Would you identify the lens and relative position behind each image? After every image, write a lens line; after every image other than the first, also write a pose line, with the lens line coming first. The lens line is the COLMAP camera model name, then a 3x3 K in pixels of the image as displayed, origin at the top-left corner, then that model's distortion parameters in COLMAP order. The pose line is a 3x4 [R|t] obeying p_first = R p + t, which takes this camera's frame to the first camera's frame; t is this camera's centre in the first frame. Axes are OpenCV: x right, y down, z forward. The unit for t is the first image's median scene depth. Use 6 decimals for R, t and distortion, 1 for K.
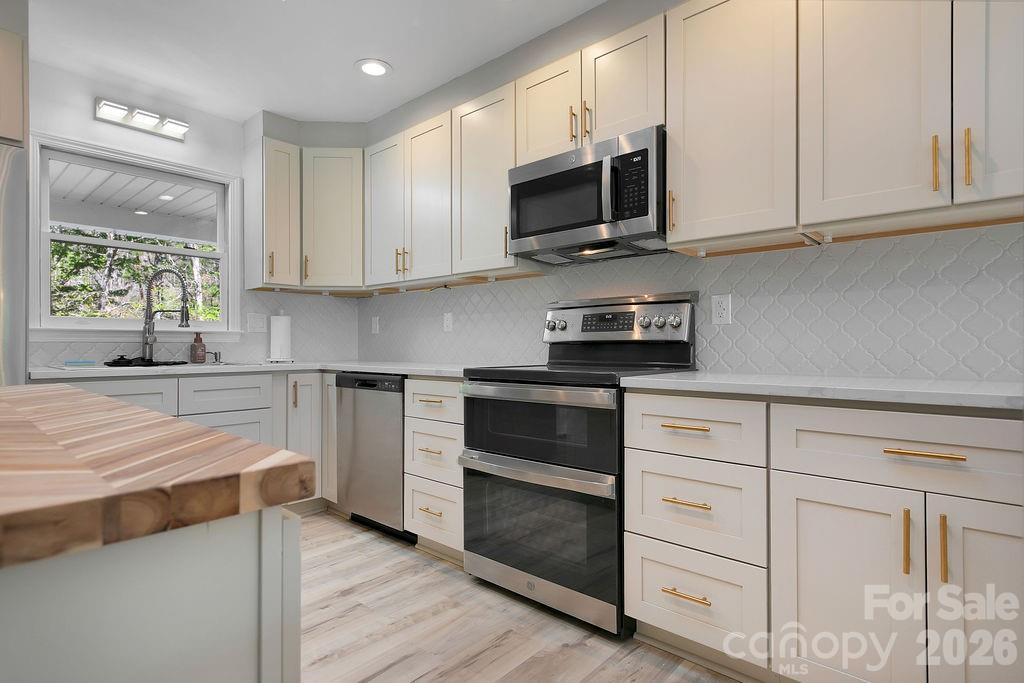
lens RADIAL K [[524.4, 0, 518.4], [0, 524.4, 339.7], [0, 0, 1]] dist [0.004003, 0.000970]
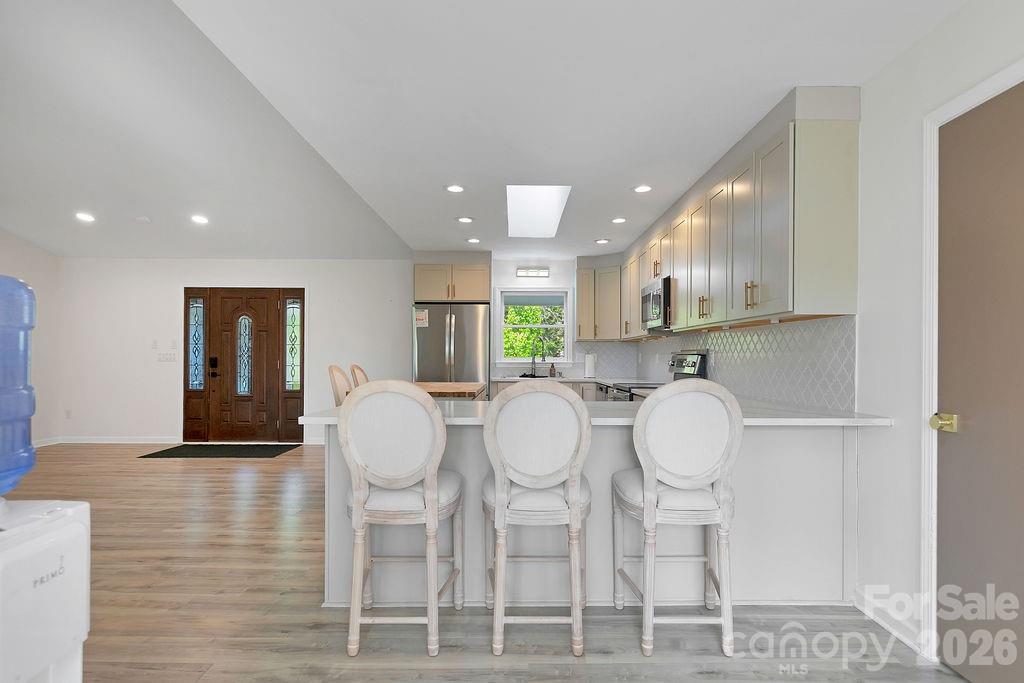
lens RADIAL K [[546.9, 0, 512.0], [0, 546.9, 341.5], [0, 0, 1]] dist [0.002476, 0.000460]
pose [[0.661895, -0.018089, -0.749378, 1.193942], [0.001261, 0.999734, -0.023018, -0.062531], [0.749595, 0.014291, 0.661742, -0.771828]]
